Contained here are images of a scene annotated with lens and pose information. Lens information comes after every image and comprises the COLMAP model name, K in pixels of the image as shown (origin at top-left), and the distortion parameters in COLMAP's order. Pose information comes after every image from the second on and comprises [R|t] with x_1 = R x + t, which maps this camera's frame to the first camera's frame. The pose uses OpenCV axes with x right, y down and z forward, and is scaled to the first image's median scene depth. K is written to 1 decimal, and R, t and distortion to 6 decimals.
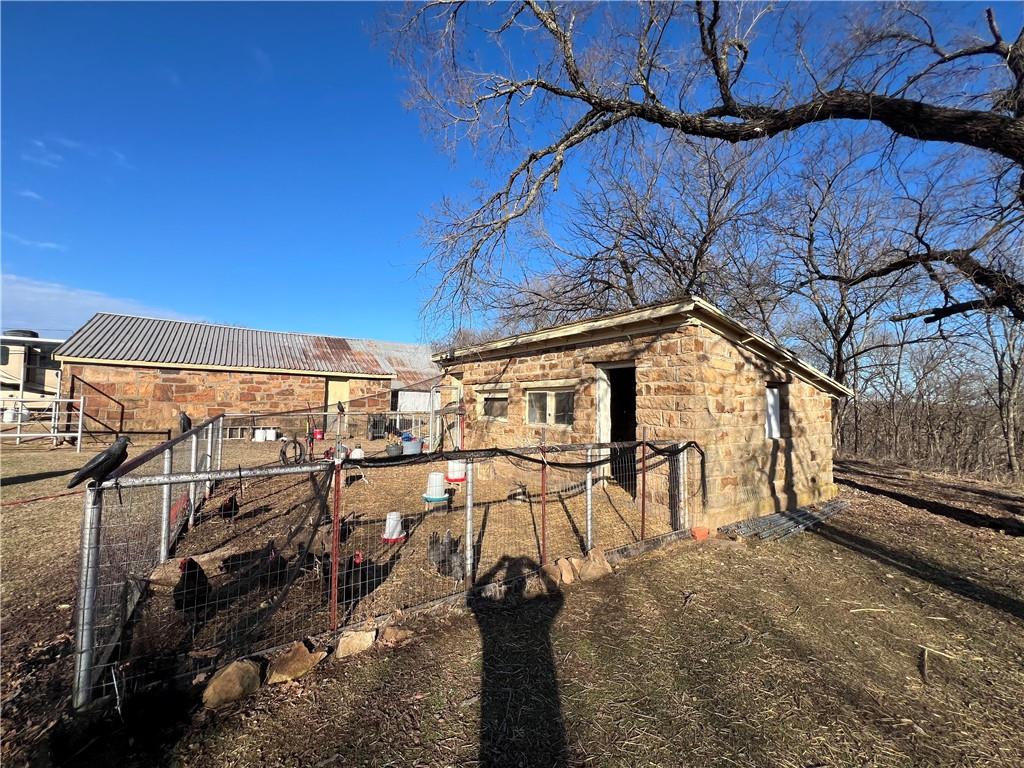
lens RADIAL K [[412.1, 0, 514.5], [0, 412.1, 381.4], [0, 0, 1]] dist [0.000948, -0.000394]
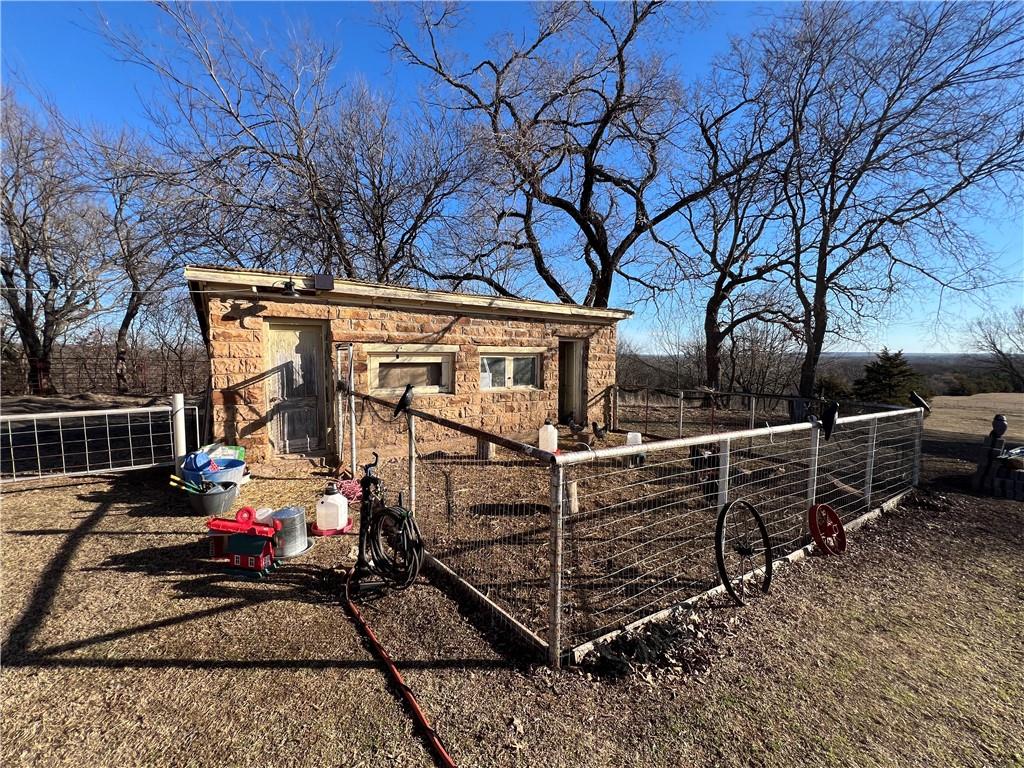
lens RADIAL K [[412.1, 0, 512.8], [0, 412.1, 386.9], [0, 0, 1]] dist [0.000948, -0.000394]
pose [[-0.051166, -0.069762, 0.996251, -0.975131], [-0.042408, 0.996809, 0.067623, 0.029937], [-0.997789, -0.038789, -0.053961, 1.030719]]
